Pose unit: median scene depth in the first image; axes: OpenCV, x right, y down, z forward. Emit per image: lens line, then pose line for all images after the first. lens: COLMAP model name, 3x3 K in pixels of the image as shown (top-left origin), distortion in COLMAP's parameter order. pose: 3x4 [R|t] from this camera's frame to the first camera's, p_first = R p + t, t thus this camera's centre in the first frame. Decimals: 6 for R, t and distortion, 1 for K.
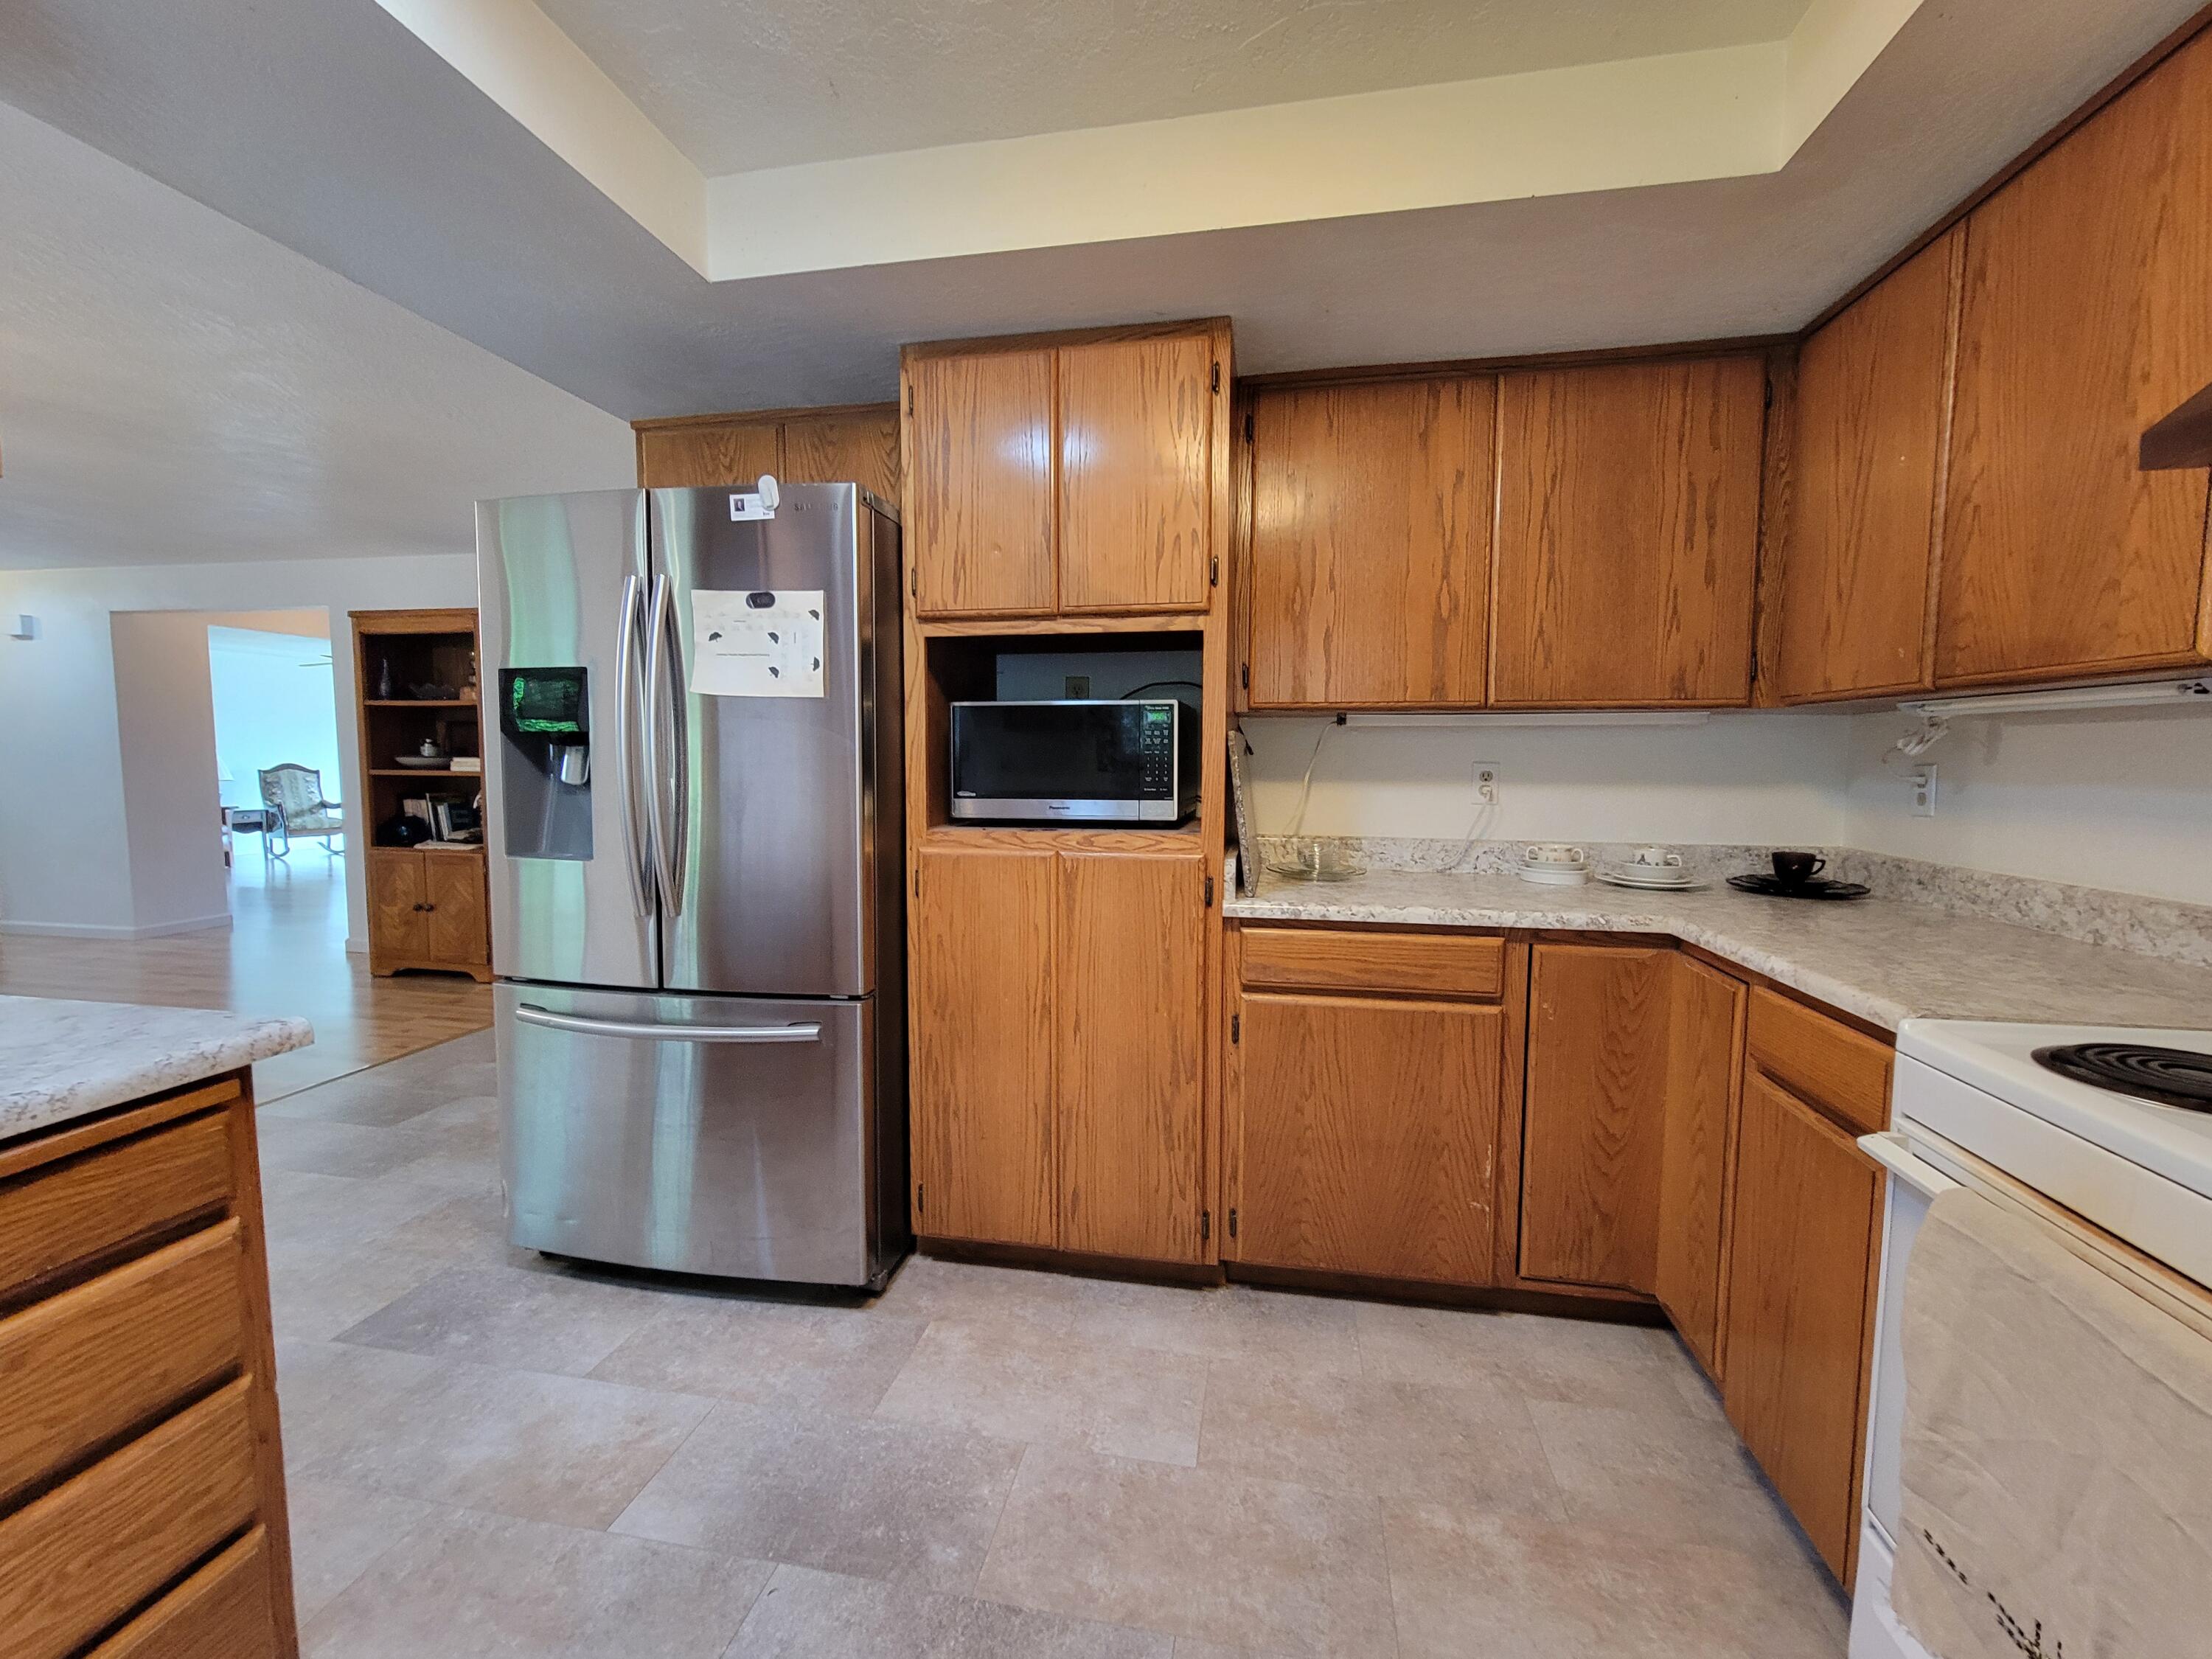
lens RADIAL K [[889.5, 0, 1106.0], [0, 889.5, 829.5], [0, 0, 1]] dist [-0.000054, -0.000010]
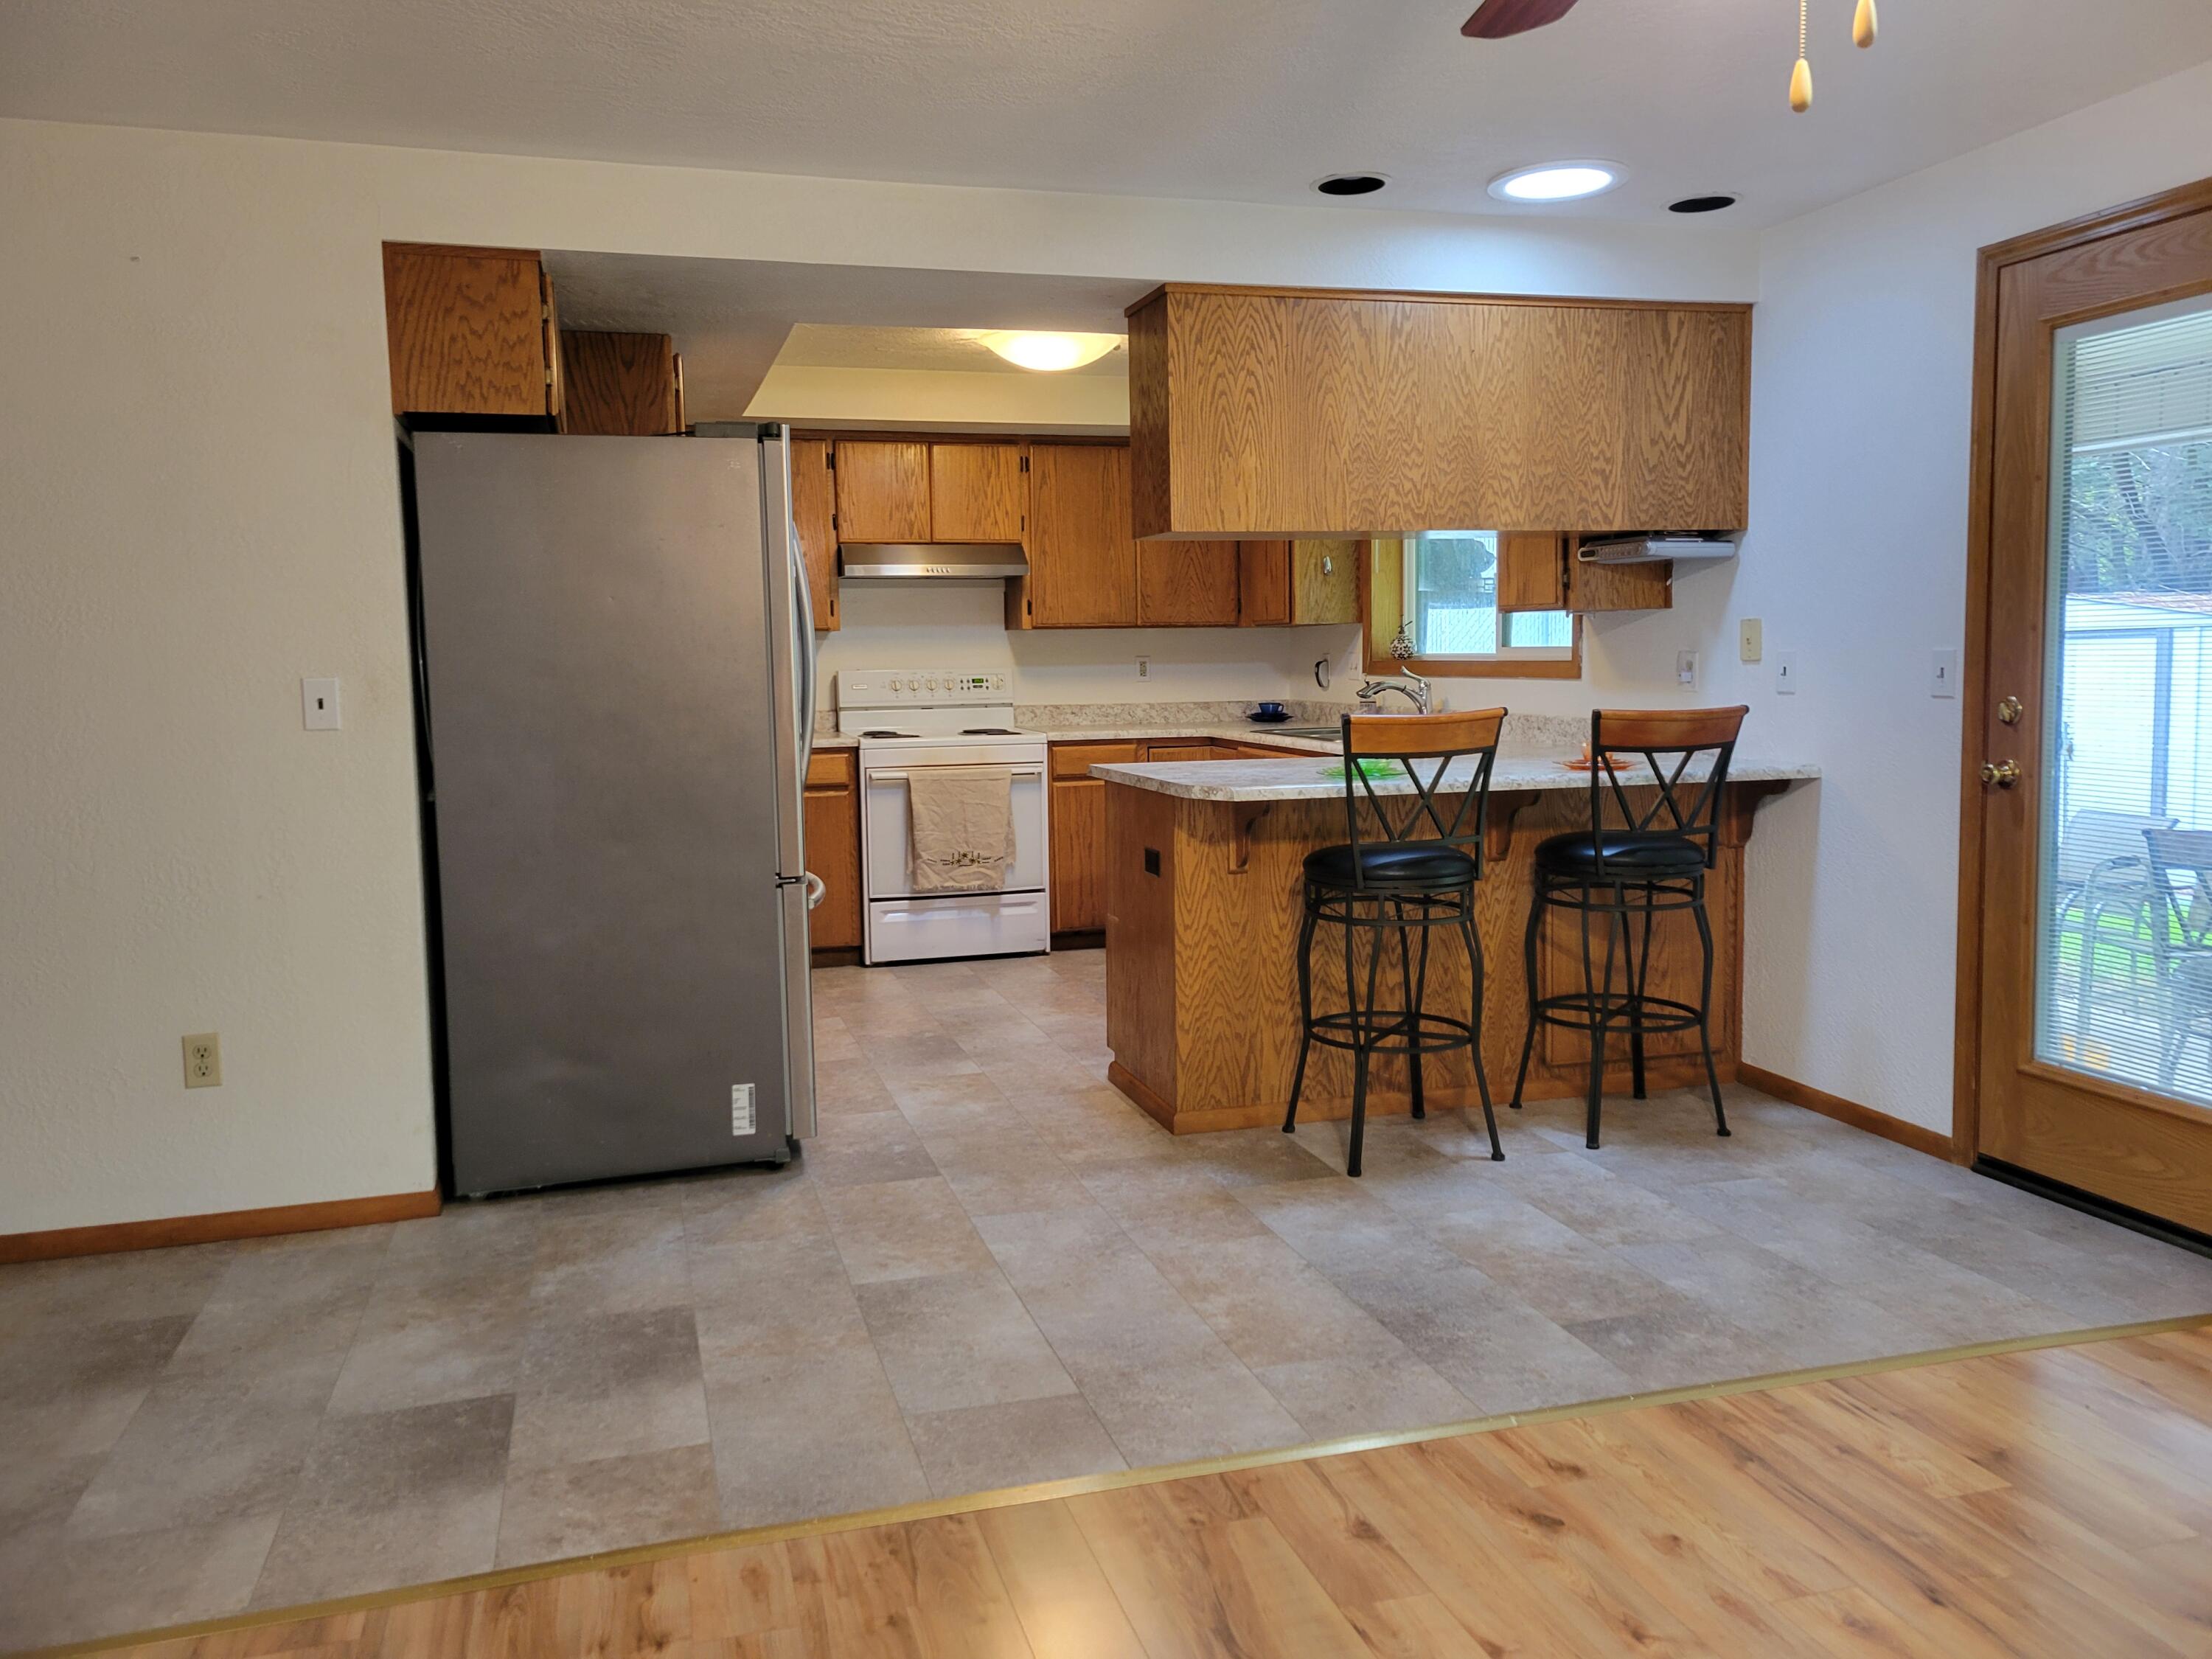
lens RADIAL K [[1656.9, 0, 1072.0], [0, 1656.9, 790.1], [0, 0, 1]] dist [0.068220, -0.052735]
pose [[-0.438509, -0.069442, 0.896040, -1.371014], [0.091618, 0.988362, 0.121433, -0.075316], [-0.894045, 0.135343, -0.427044, 0.823276]]
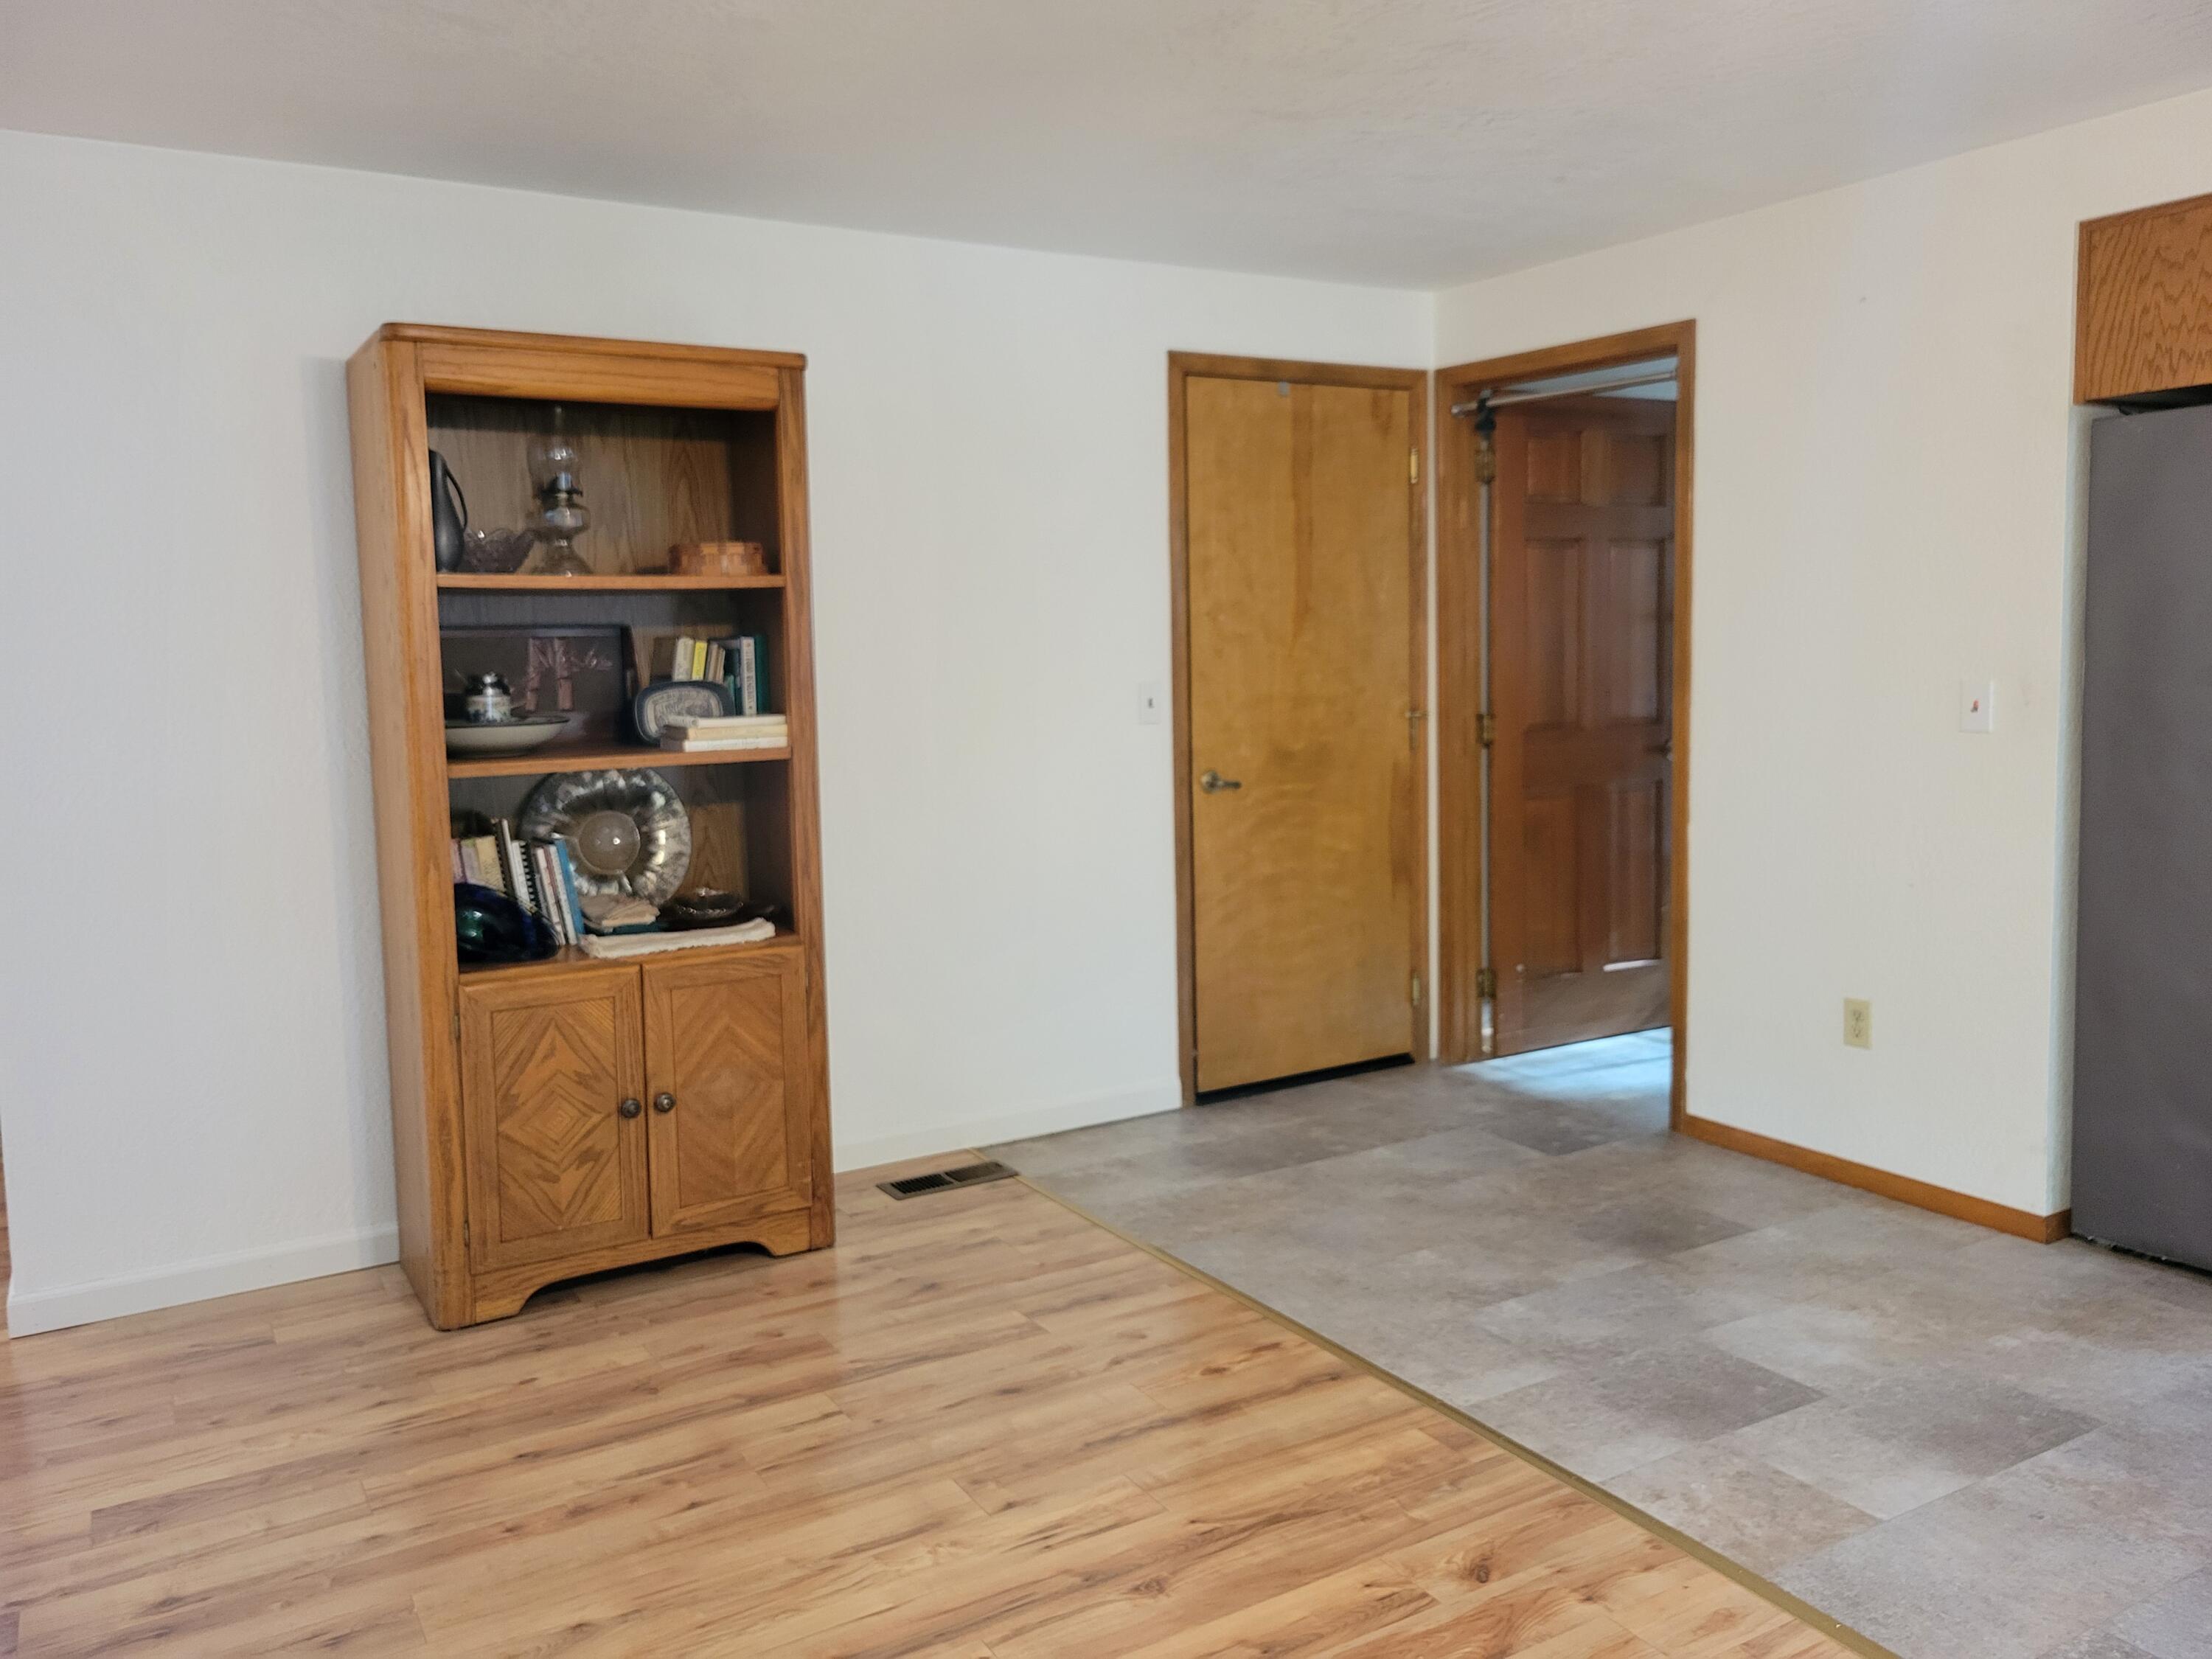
lens RADIAL K [[1656.9, 0, 1072.0], [0, 1656.9, 790.1], [0, 0, 1]] dist [0.068220, -0.052735]
pose [[0.760132, -0.082727, 0.644481, -1.349598], [0.082822, 0.996107, 0.030179, -0.070633], [-0.644469, 0.030437, 0.764025, 0.390202]]
